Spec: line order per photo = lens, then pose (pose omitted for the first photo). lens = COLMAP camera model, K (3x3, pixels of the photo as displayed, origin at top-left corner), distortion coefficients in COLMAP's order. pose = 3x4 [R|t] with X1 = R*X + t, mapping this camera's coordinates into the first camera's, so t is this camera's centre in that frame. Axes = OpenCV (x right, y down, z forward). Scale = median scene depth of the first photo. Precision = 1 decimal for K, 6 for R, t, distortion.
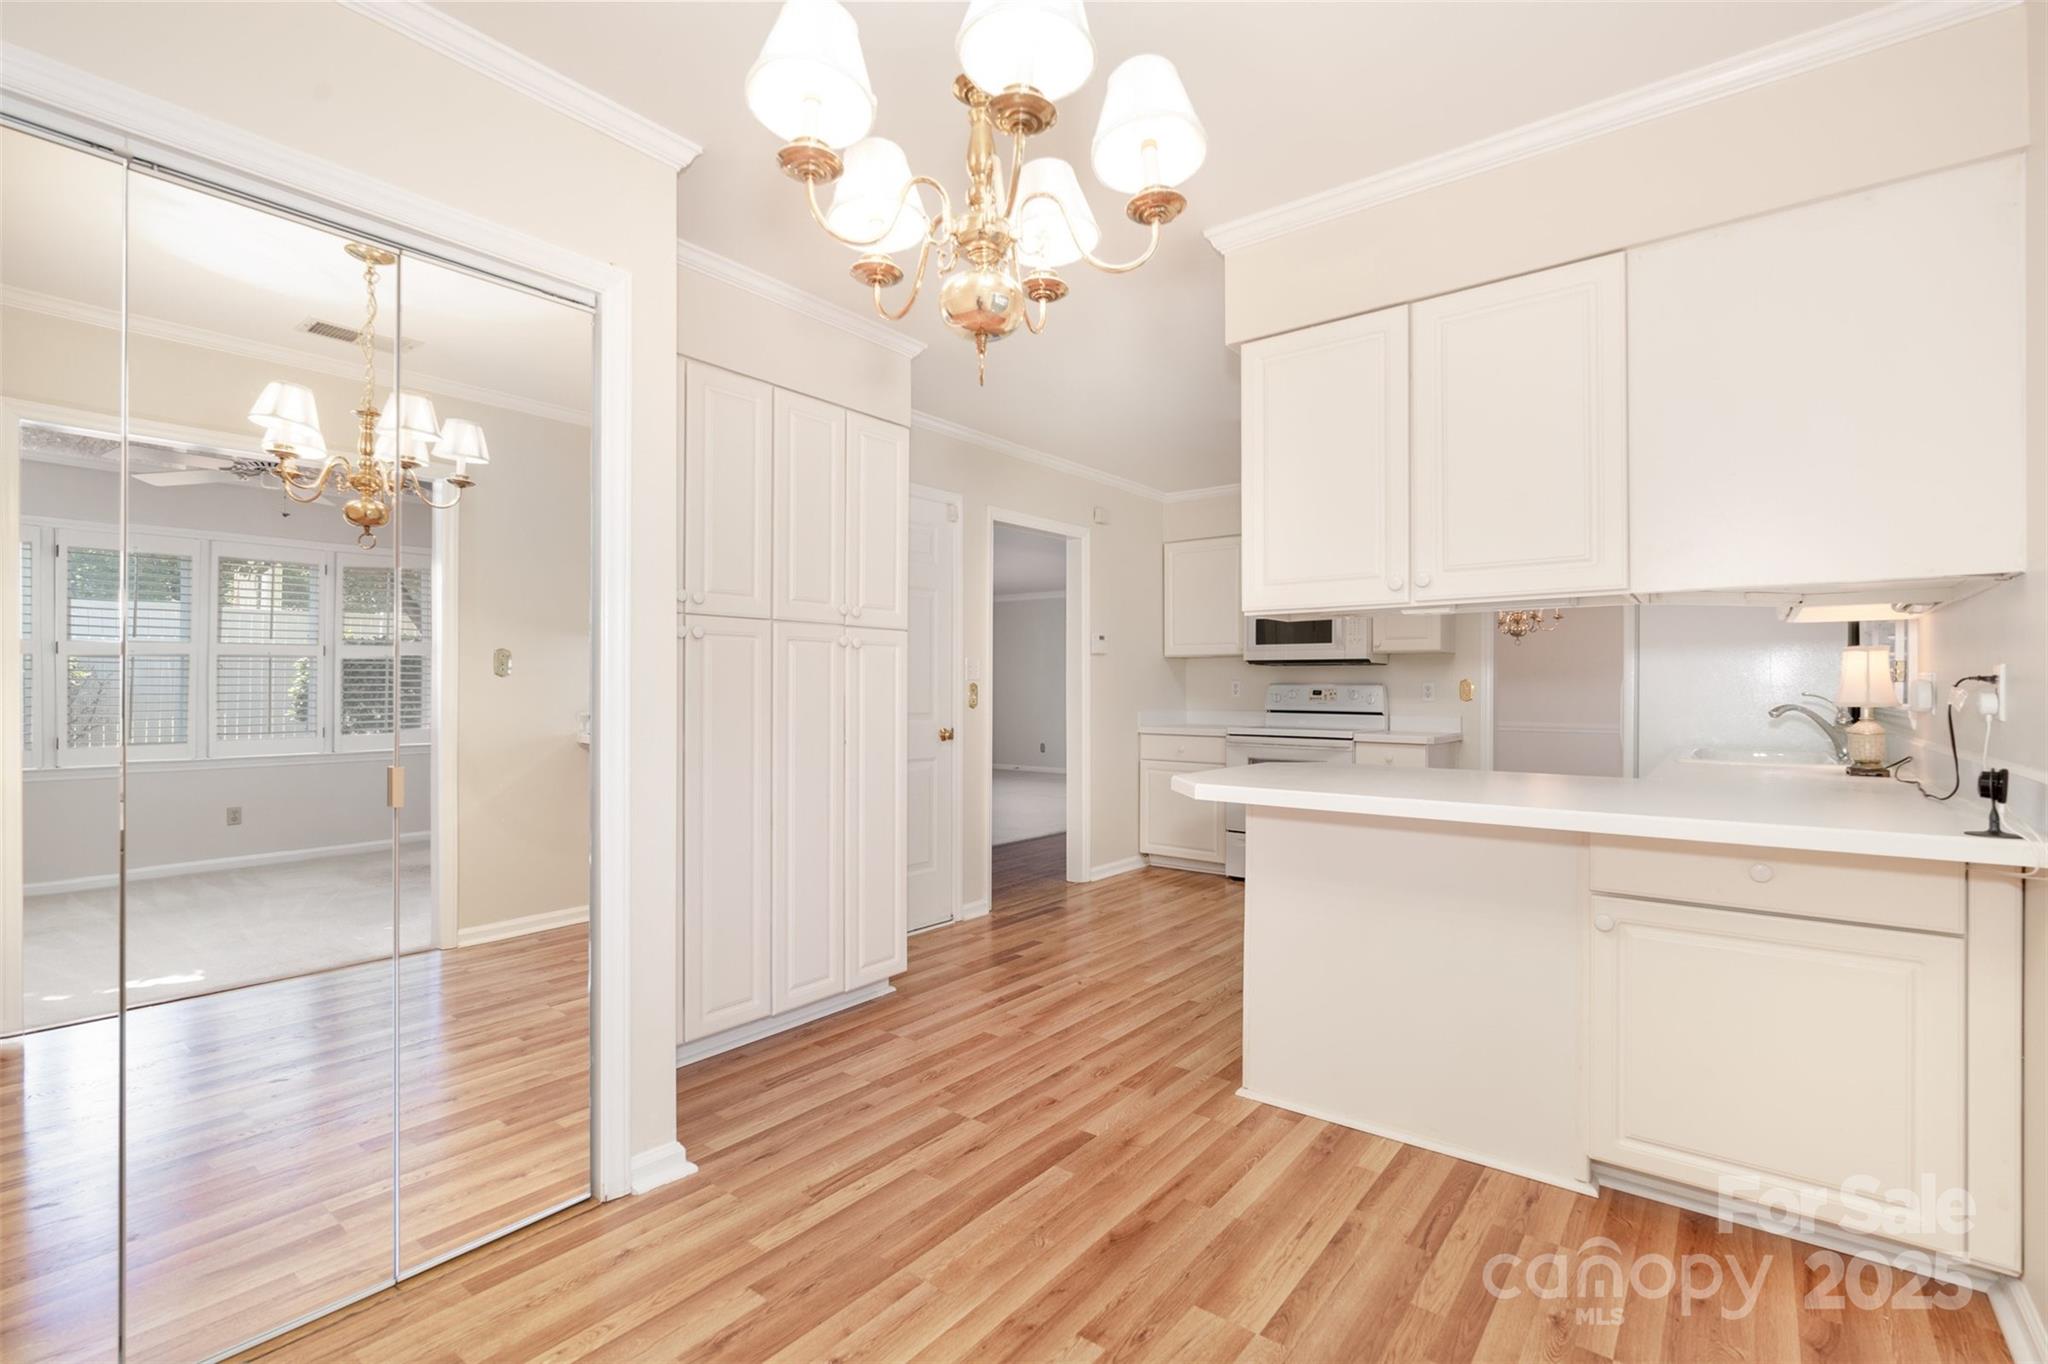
lens RADIAL K [[910.9, 0, 1018.1], [0, 910.9, 681.4], [0, 0, 1]] dist [-0.002345, -0.000151]
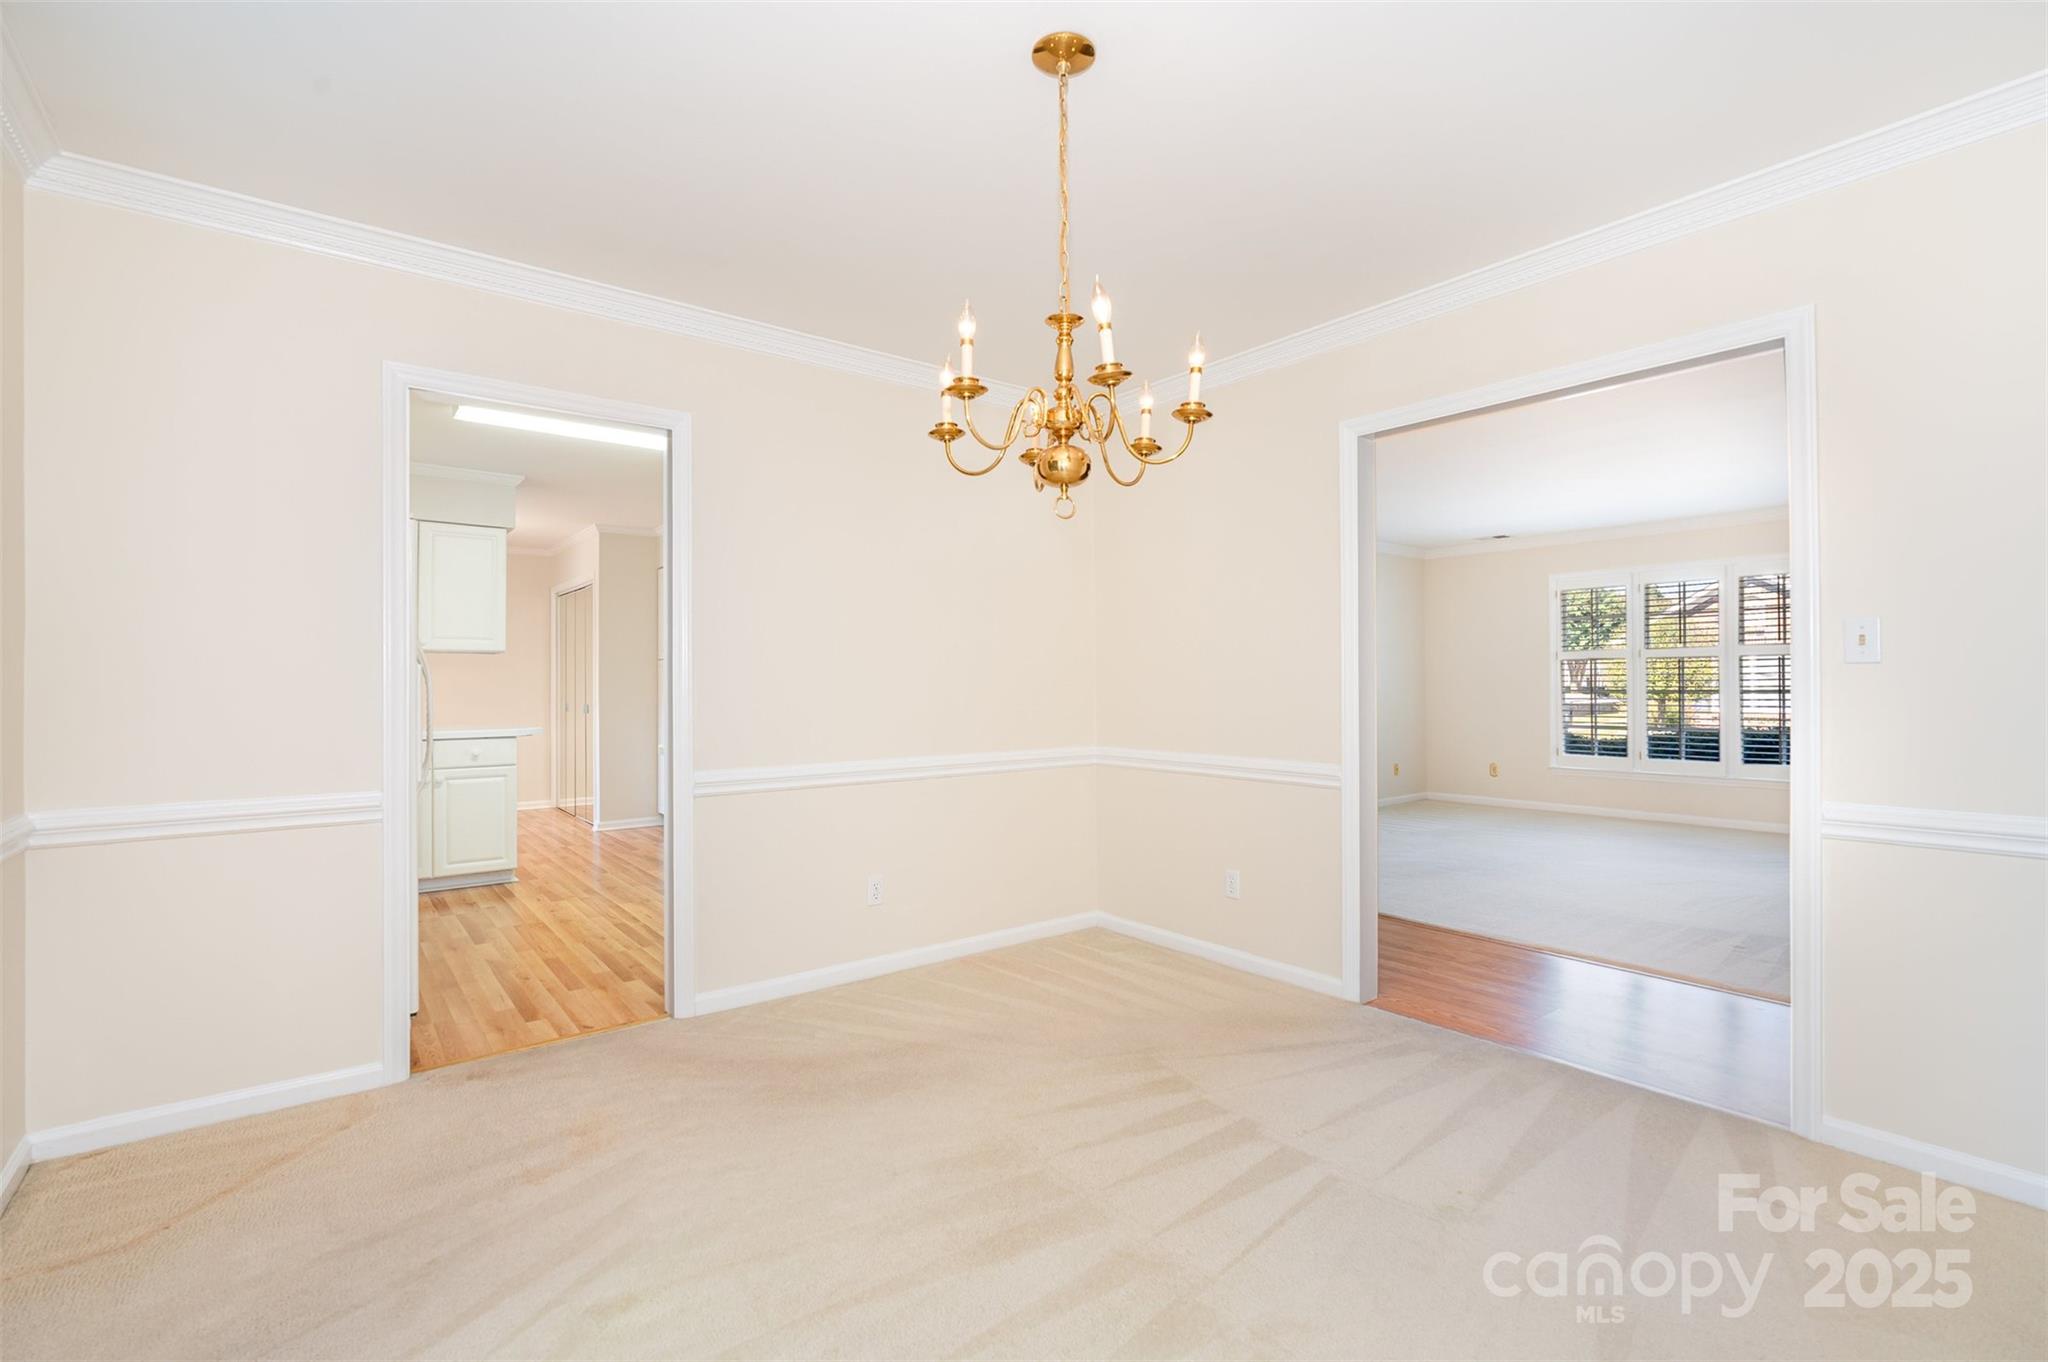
lens RADIAL K [[910.9, 0, 1018.1], [0, 910.9, 680.4], [0, 0, 1]] dist [-0.002345, -0.000151]
pose [[-0.227544, 0.001590, -0.973767, 1.982518], [0.019886, 0.999798, -0.003014, 0.017819], [0.973565, -0.020050, -0.227529, 2.532435]]
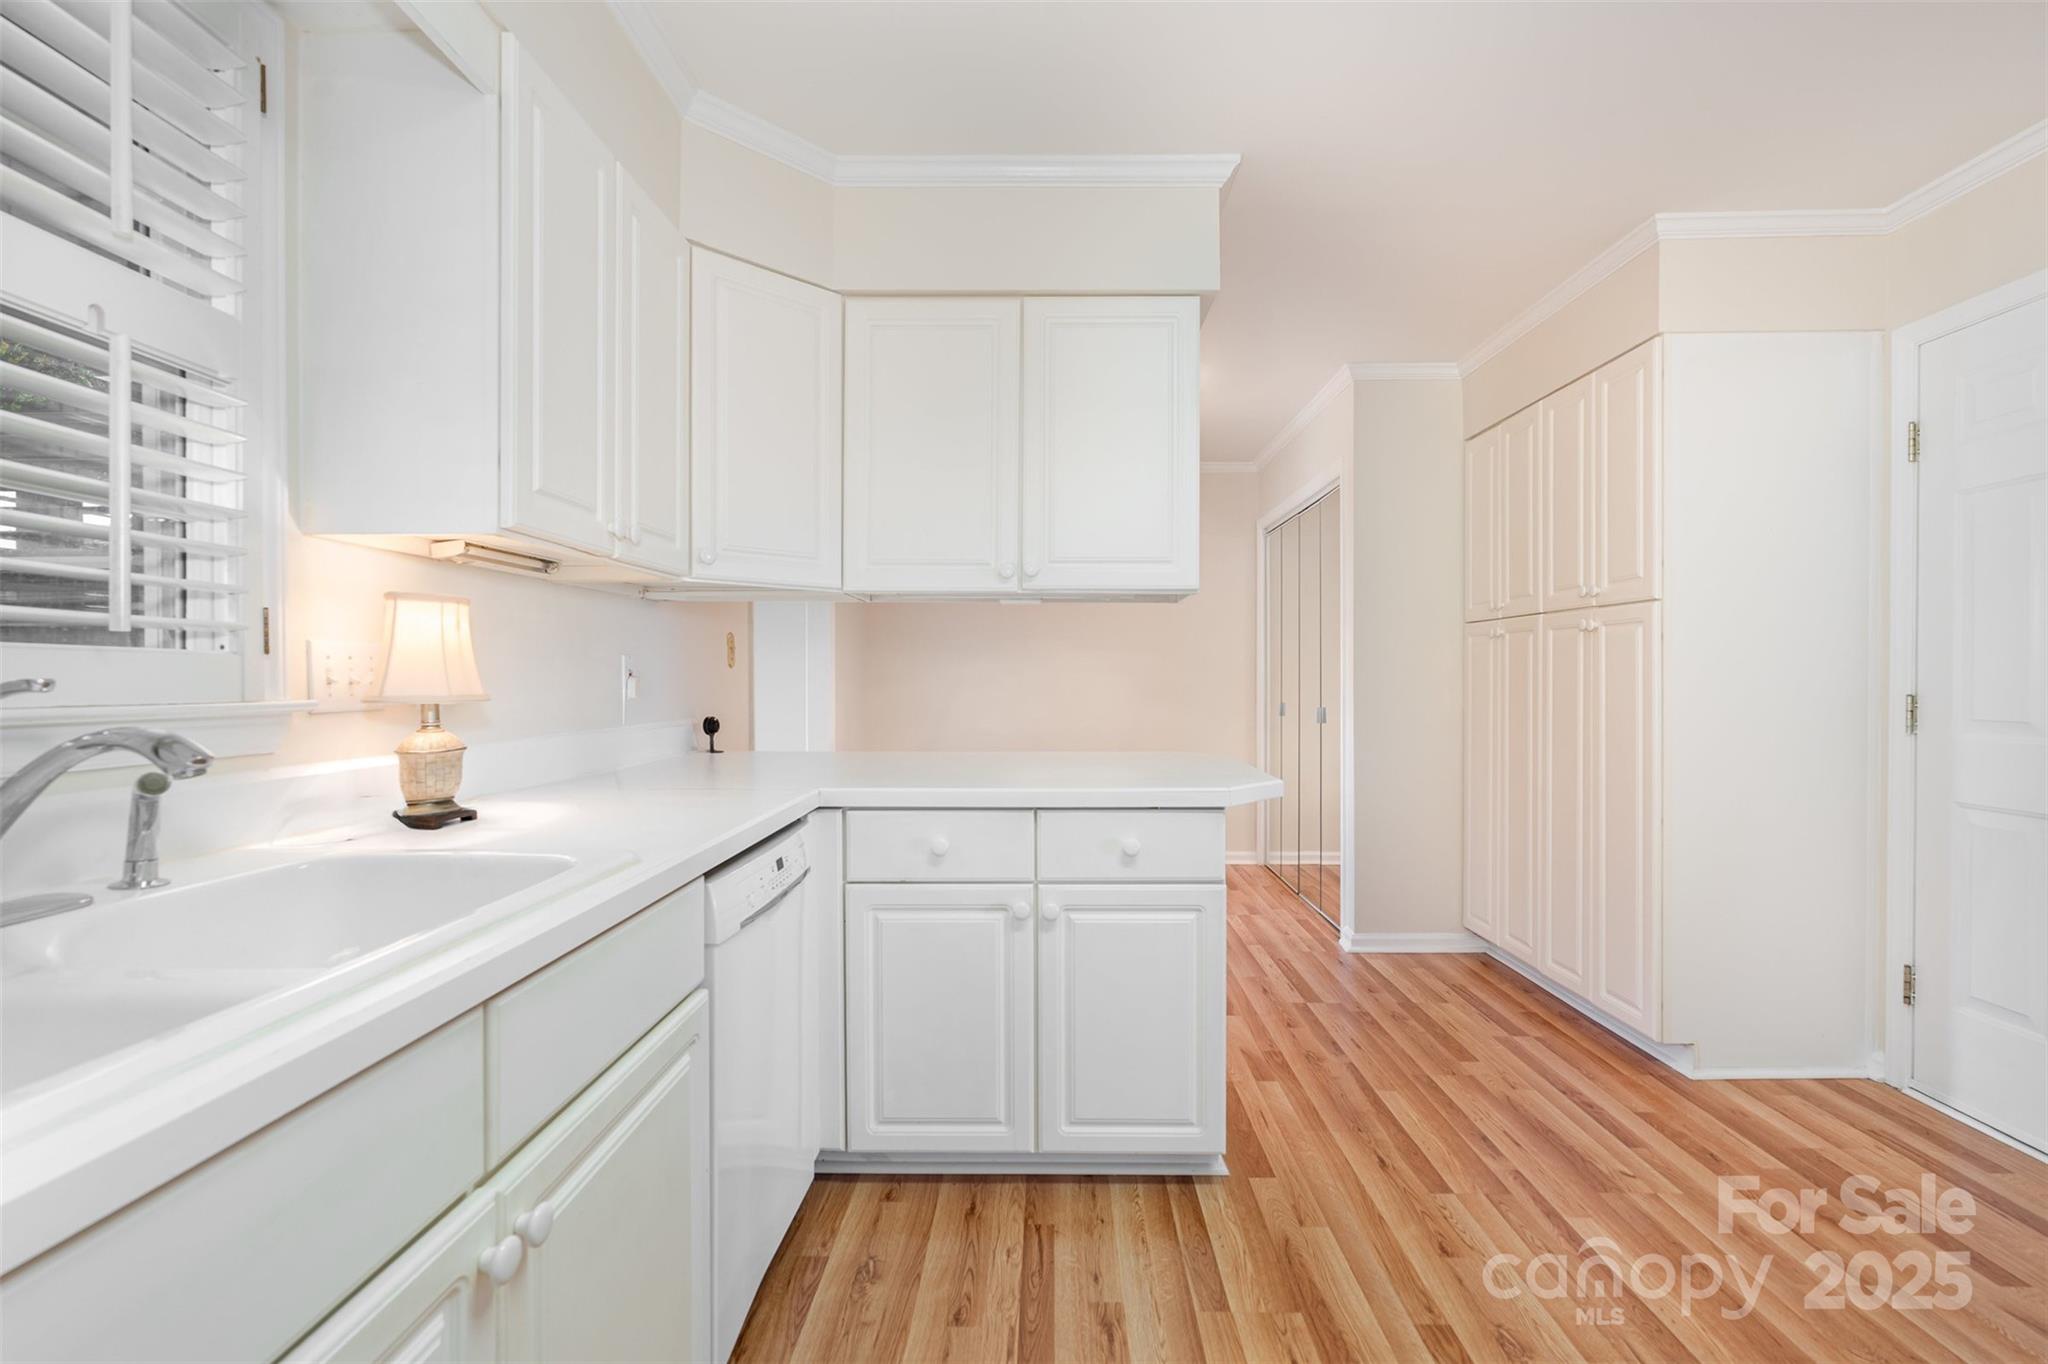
lens RADIAL K [[910.9, 0, 1018.1], [0, 910.9, 681.4], [0, 0, 1]] dist [-0.002345, -0.000151]
pose [[-0.800582, 0.007558, -0.599175, 0.902290], [0.014163, 0.999880, -0.006312, 0.013796], [0.599055, -0.013539, -0.800593, 1.528527]]
